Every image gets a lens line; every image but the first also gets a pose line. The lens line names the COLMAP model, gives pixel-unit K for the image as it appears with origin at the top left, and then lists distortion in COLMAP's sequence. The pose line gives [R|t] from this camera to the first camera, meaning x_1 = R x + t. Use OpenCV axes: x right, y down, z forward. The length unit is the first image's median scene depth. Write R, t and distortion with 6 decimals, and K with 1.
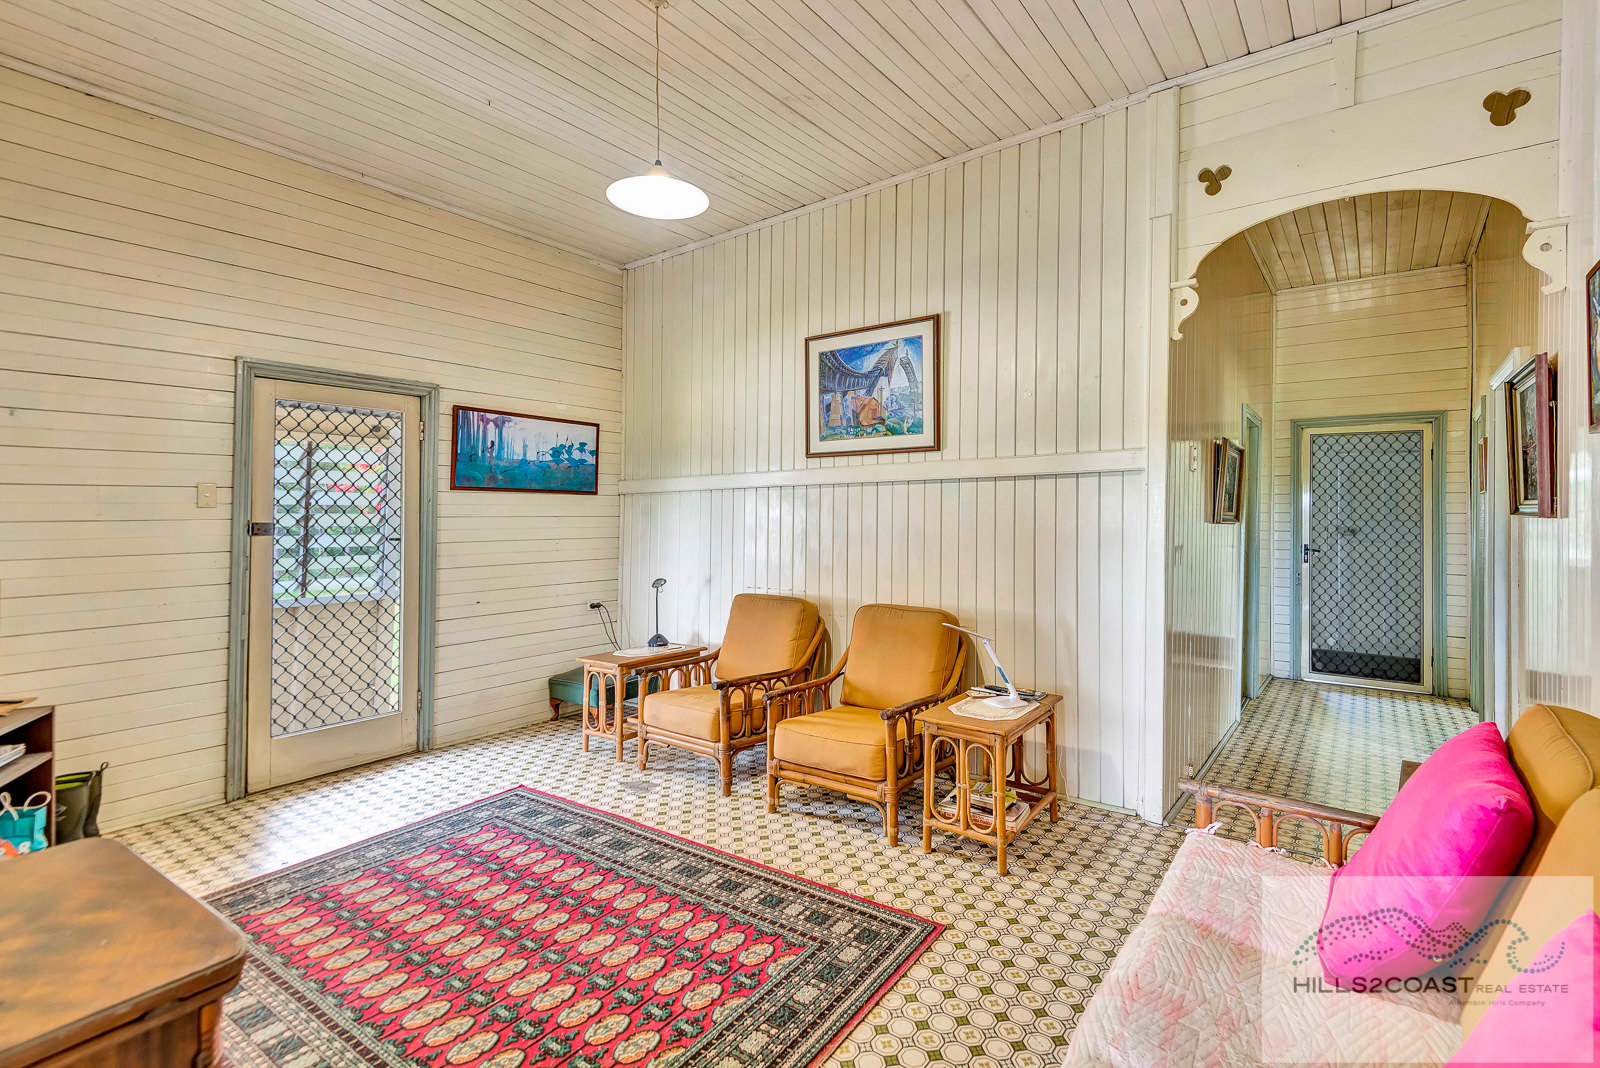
lens RADIAL K [[774.6, 0, 798.5], [0, 774.6, 506.6], [0, 0, 1]] dist [0.001203, 0.000101]
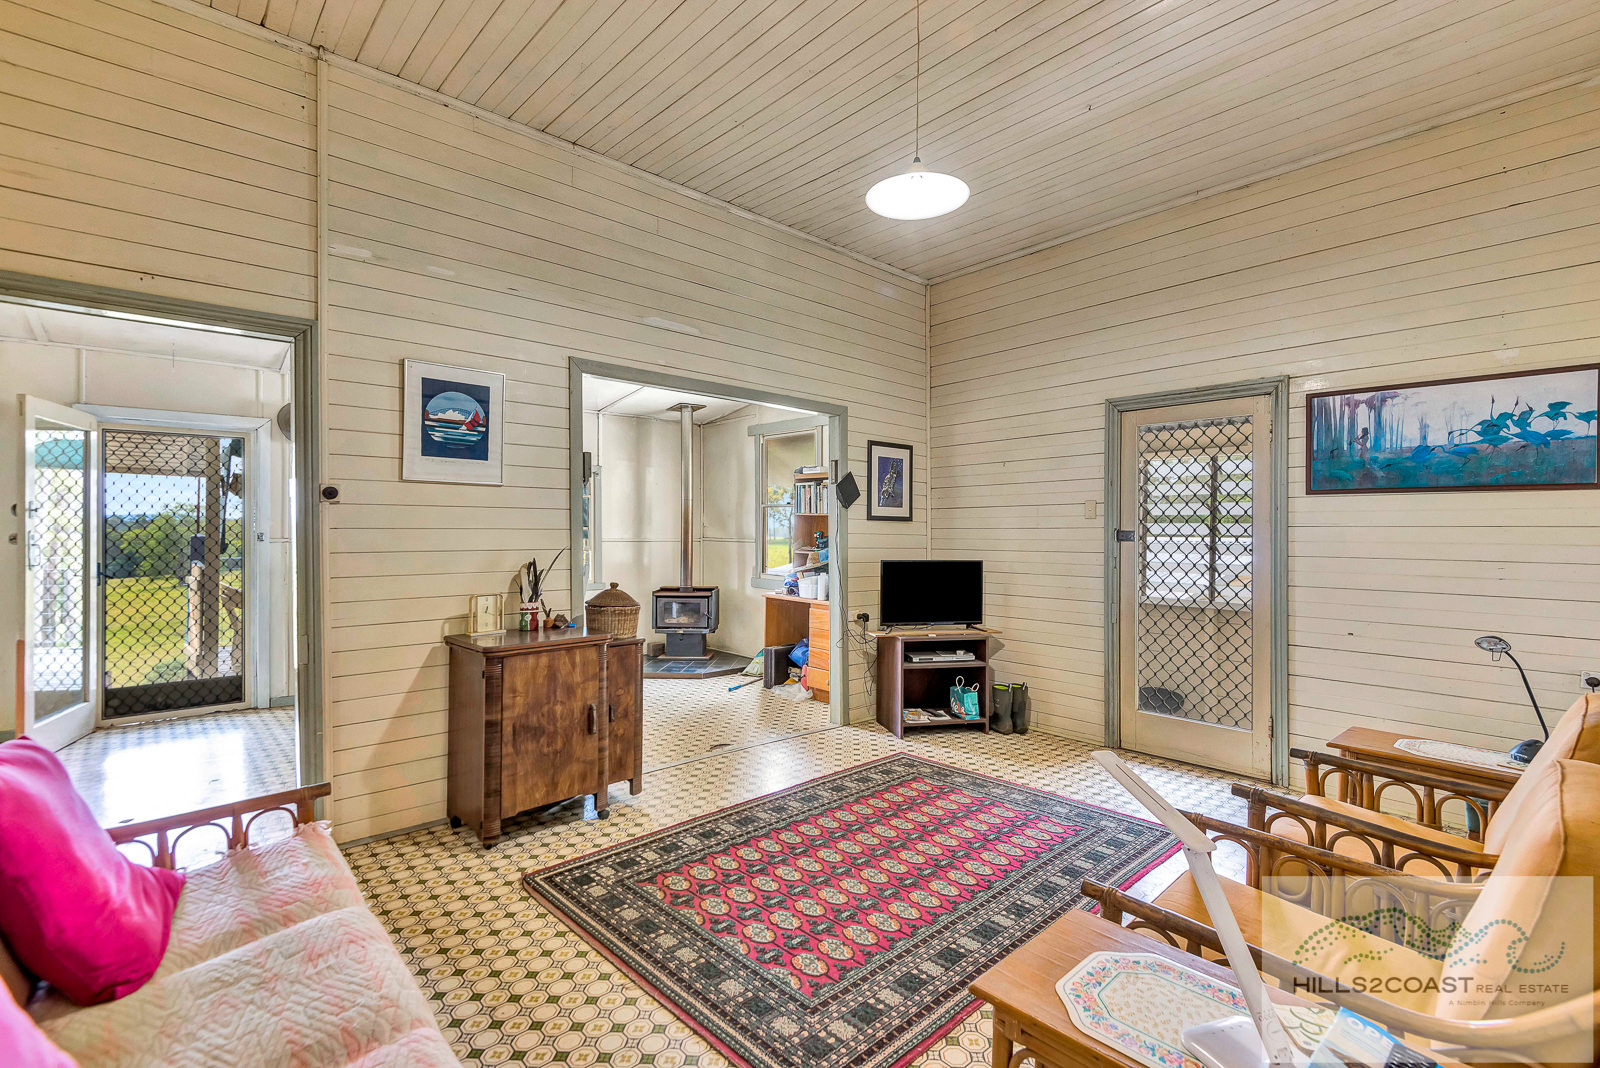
lens RADIAL K [[715.7, 0, 800.0], [0, 715.7, 534.0], [0, 0, 1]] dist [0.015965, -0.000153]
pose [[-0.200542, 0.012066, -0.979611, 0.477988], [0.009979, 0.999897, 0.010273, 0.008730], [0.979634, -0.007716, -0.200641, 0.664973]]
